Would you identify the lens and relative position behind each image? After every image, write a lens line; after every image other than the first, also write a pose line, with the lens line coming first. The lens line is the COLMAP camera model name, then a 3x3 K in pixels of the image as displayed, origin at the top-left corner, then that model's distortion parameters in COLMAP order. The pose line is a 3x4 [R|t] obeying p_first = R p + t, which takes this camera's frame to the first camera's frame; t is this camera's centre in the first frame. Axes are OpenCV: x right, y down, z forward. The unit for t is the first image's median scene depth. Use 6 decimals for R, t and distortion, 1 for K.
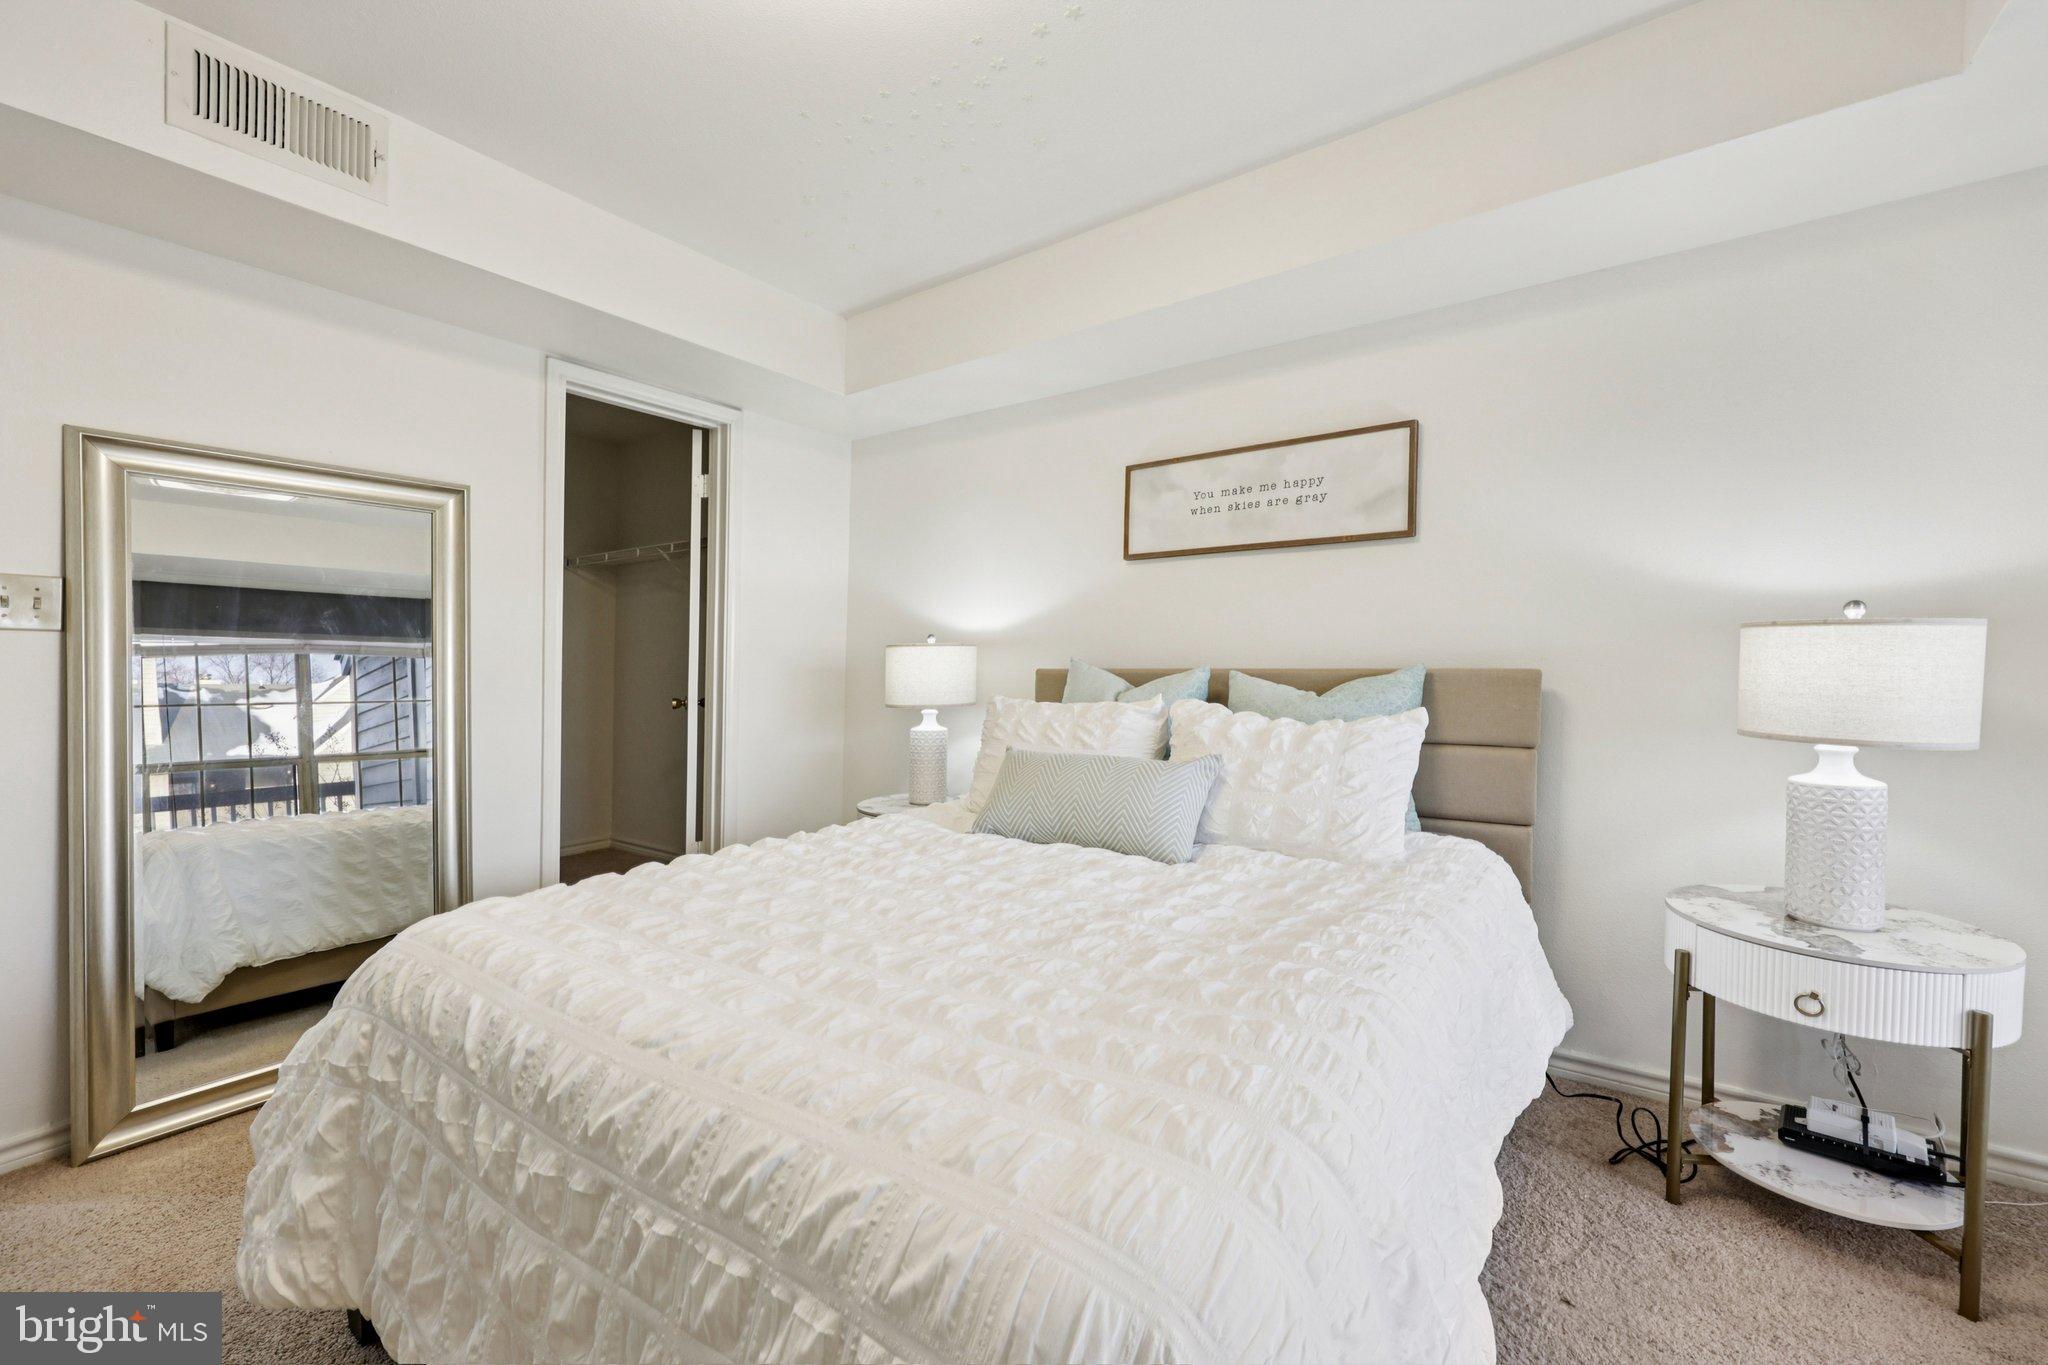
lens RADIAL K [[830.5, 0, 1026.2], [0, 830.5, 672.5], [0, 0, 1]] dist [0.006754, -0.000099]
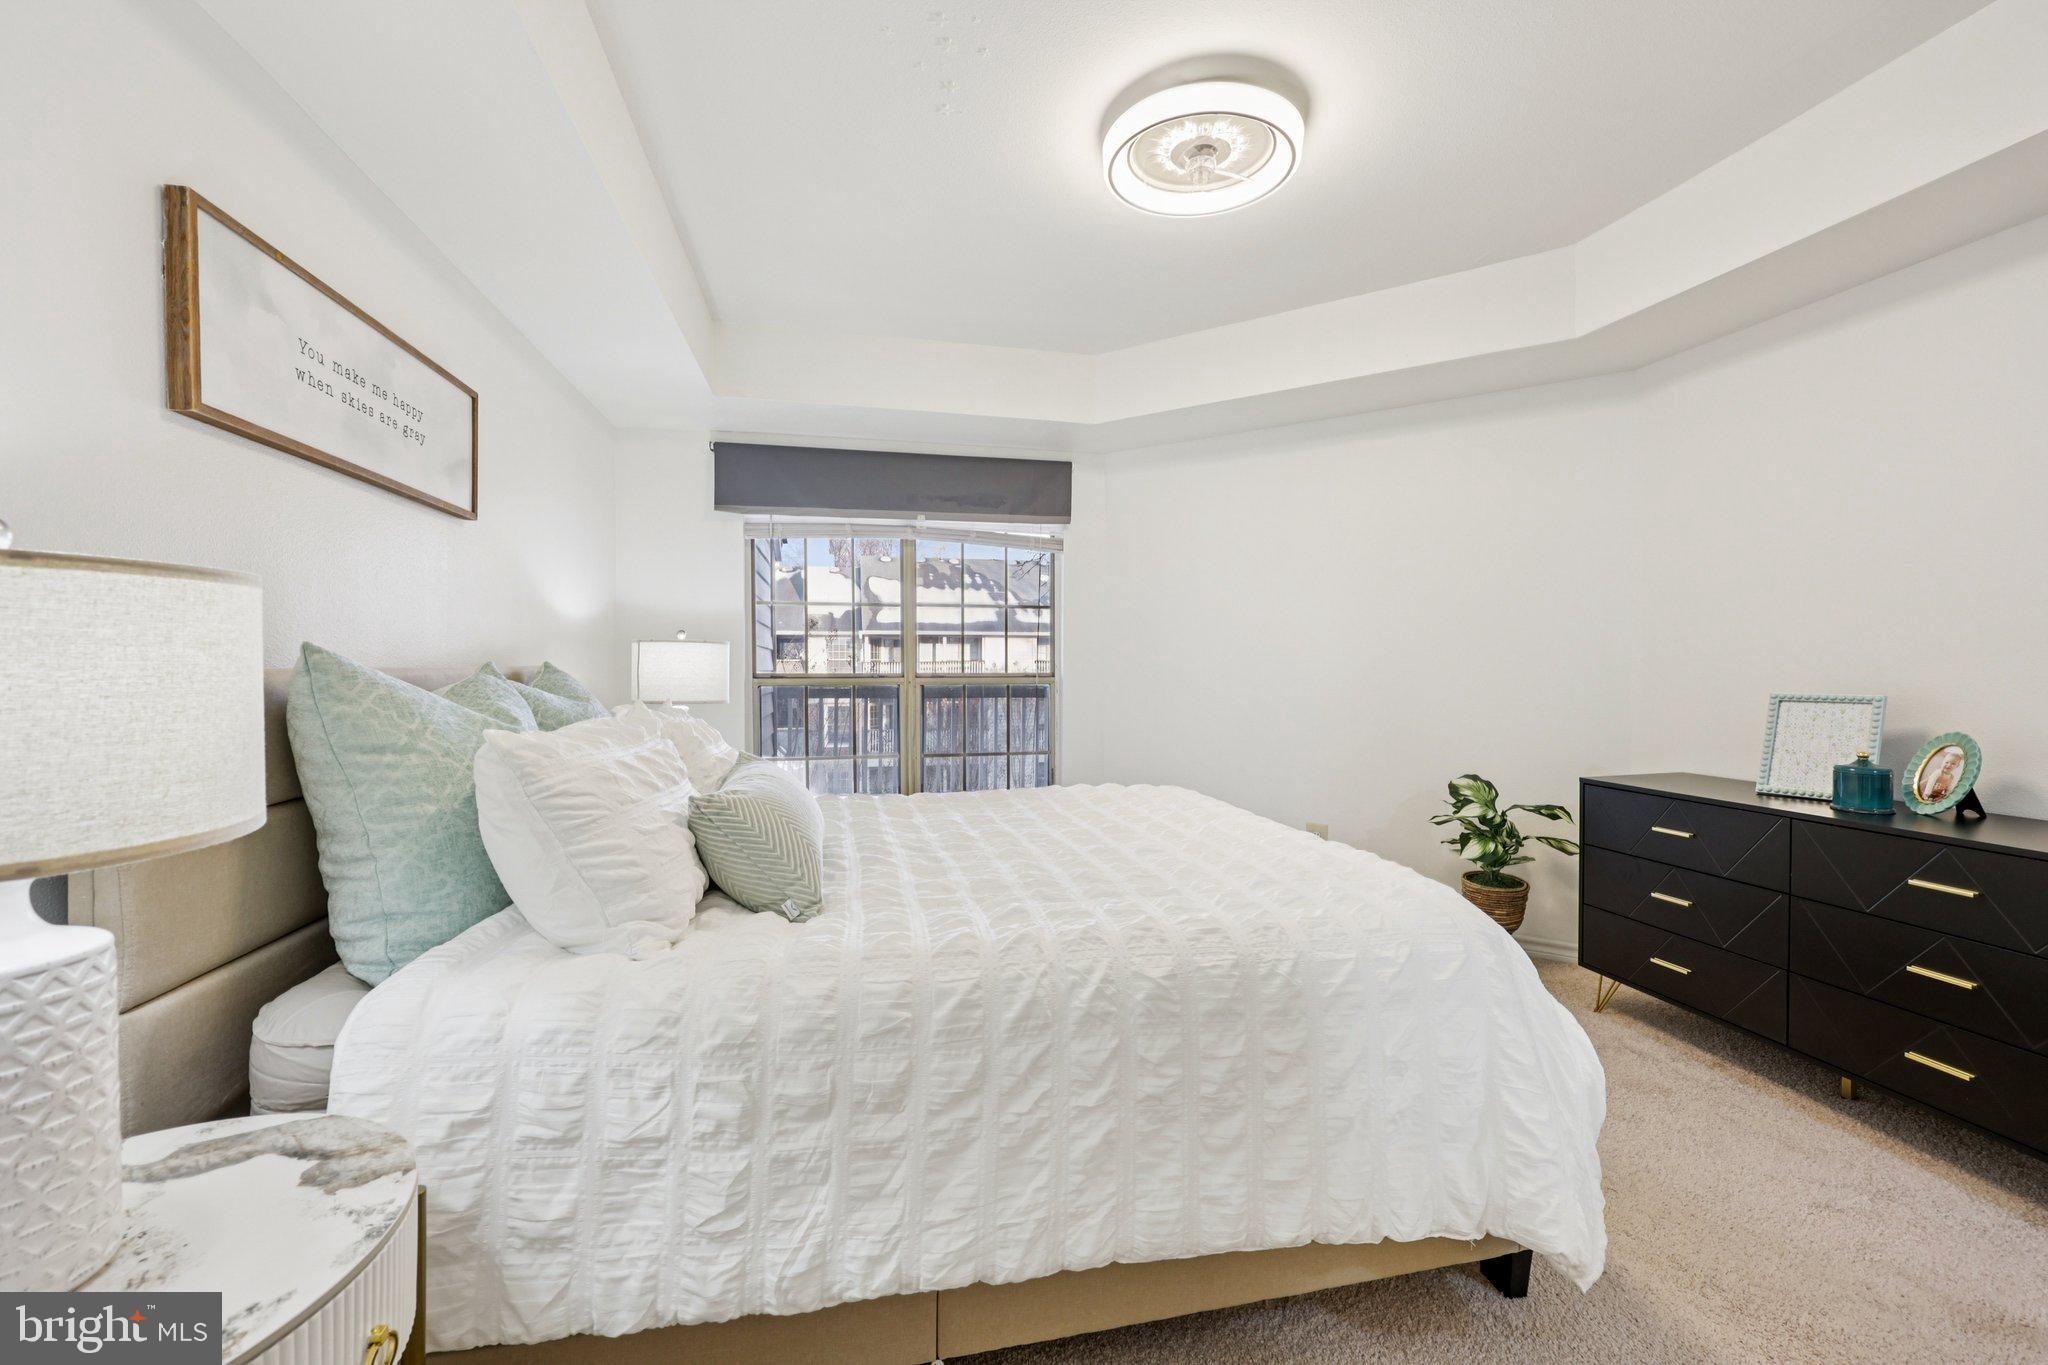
lens RADIAL K [[830.0, 0, 1038.5], [0, 830.0, 669.0], [0, 0, 1]] dist [-0.001037, 0.000077]
pose [[-0.744168, -0.000914, 0.667992, -0.543982], [0.008835, 0.999898, 0.011210, -0.006280], [-0.667934, 0.014244, -0.744084, 1.157653]]
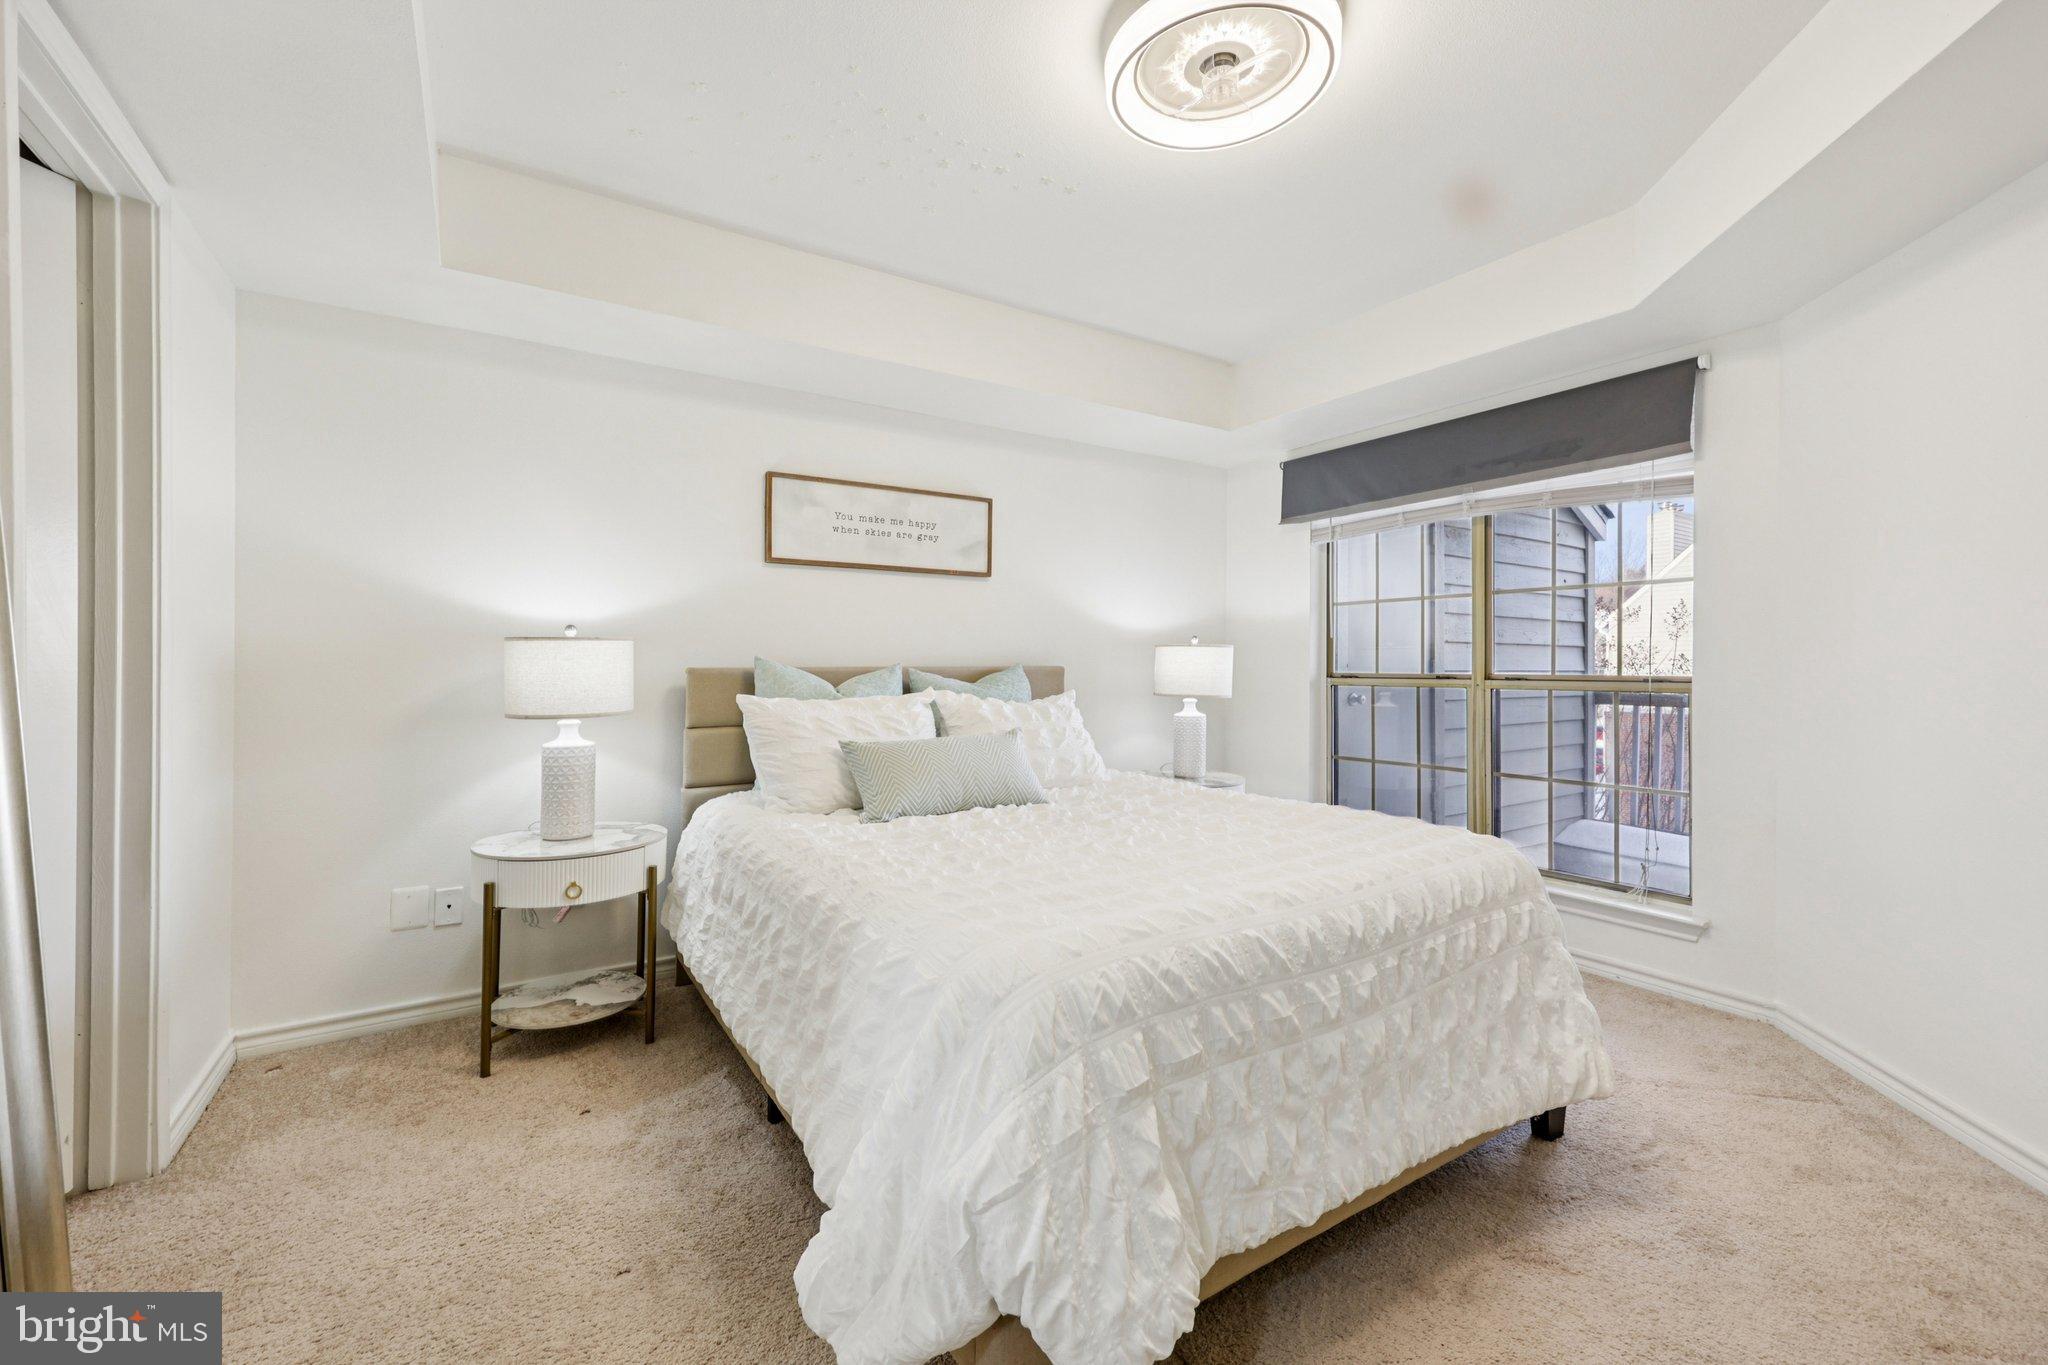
lens RADIAL K [[830.5, 0, 1026.2], [0, 830.5, 672.5], [0, 0, 1]] dist [0.006754, -0.000099]
pose [[0.372463, -0.007665, 0.928015, -0.811497], [0.010416, 0.999937, 0.004078, 0.000933], [-0.927989, 0.008147, 0.372519, 0.358259]]
